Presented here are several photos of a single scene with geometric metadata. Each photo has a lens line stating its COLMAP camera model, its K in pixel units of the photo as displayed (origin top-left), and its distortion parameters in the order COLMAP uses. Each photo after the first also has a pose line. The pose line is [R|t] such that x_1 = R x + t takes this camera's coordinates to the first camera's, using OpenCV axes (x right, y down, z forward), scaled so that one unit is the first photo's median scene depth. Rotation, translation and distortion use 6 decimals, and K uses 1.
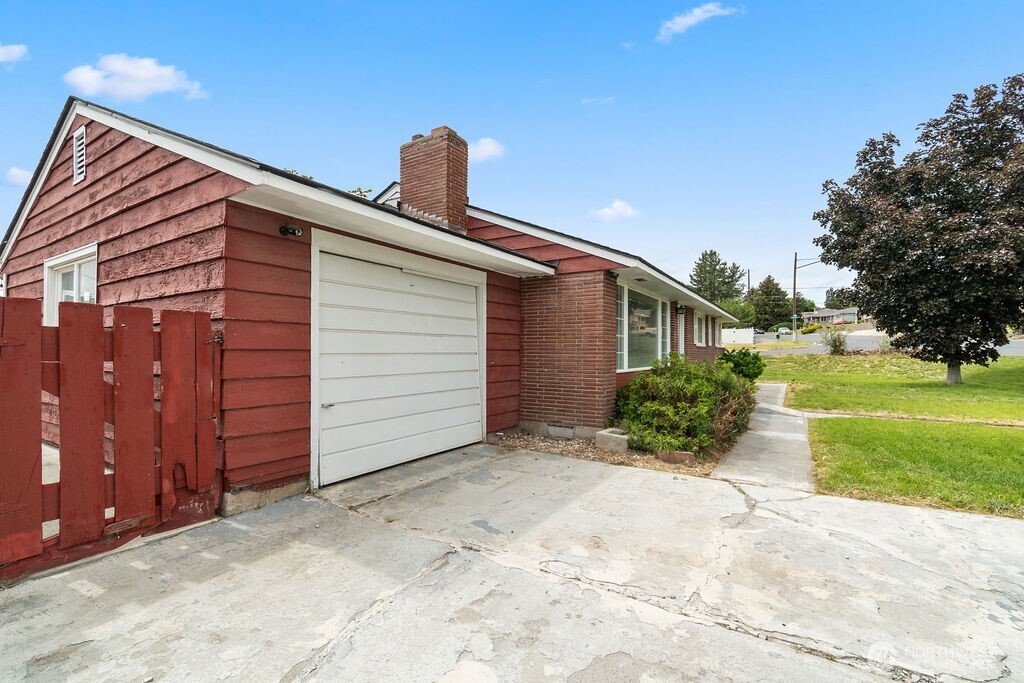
lens RADIAL K [[456.3, 0, 510.6], [0, 456.3, 352.0], [0, 0, 1]] dist [-0.000889, -0.000304]
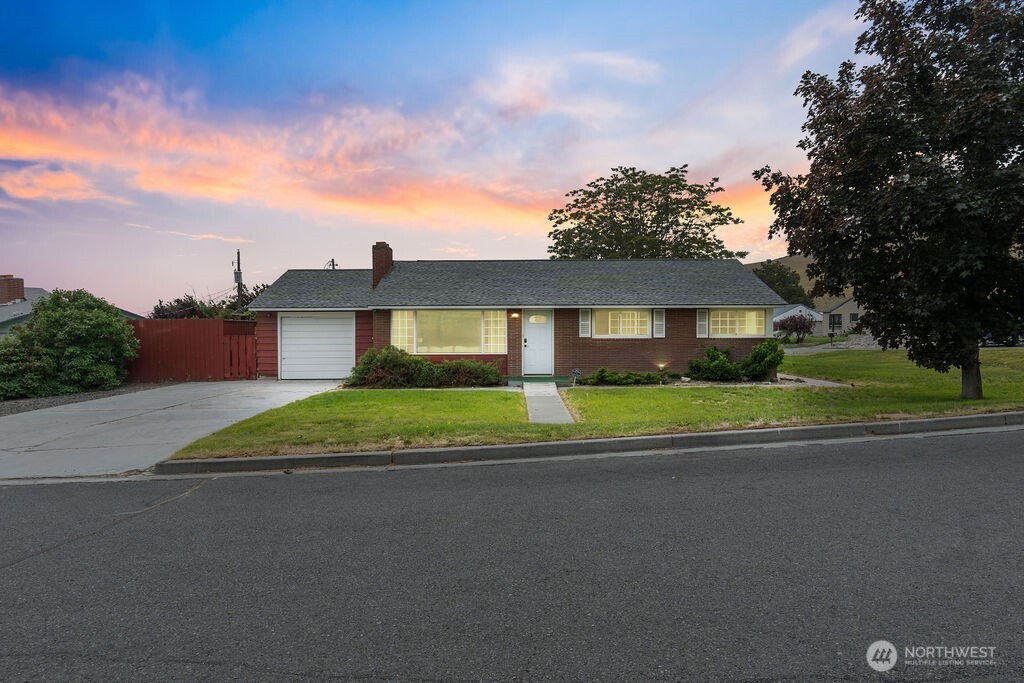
lens RADIAL K [[614.9, 0, 512.0], [0, 614.9, 341.5], [0, 0, 1]] dist [-0.000567, 0.000105]
pose [[0.524150, 0.019861, -0.851394, 4.727750], [0.005432, 0.999630, 0.026664, -0.140623], [0.851609, -0.018601, 0.523848, -0.045693]]
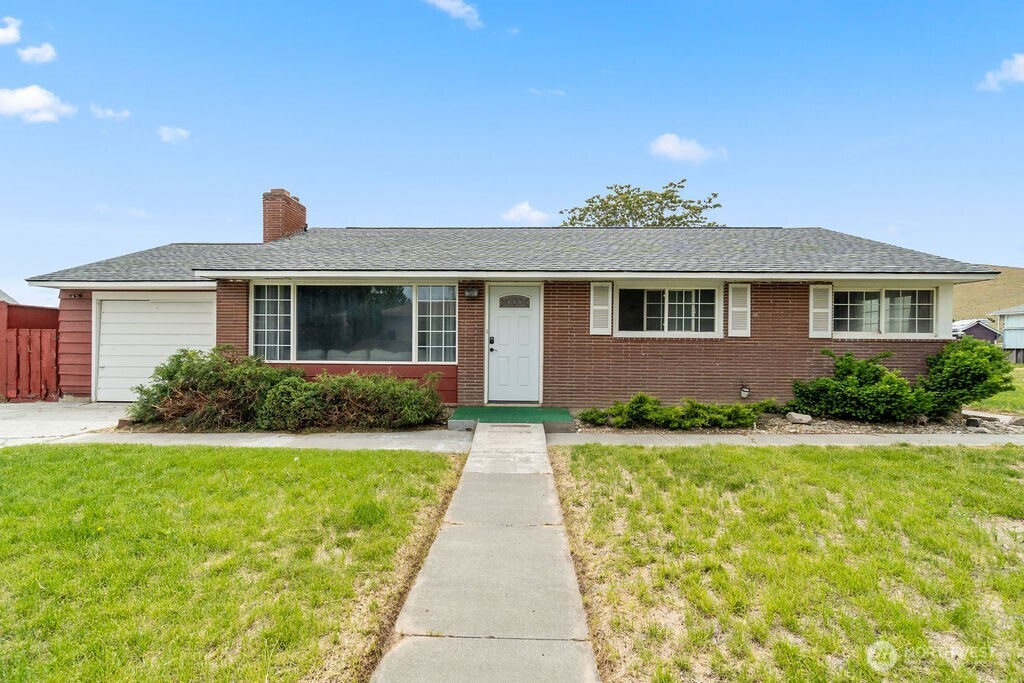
lens RADIAL K [[456.3, 0, 510.6], [0, 456.3, 352.0], [0, 0, 1]] dist [-0.000889, -0.000304]
pose [[0.510082, 0.011341, -0.860051, 2.534104], [-0.006911, 0.999935, 0.009087, 0.006133], [0.860098, 0.001308, 0.510127, 1.550411]]
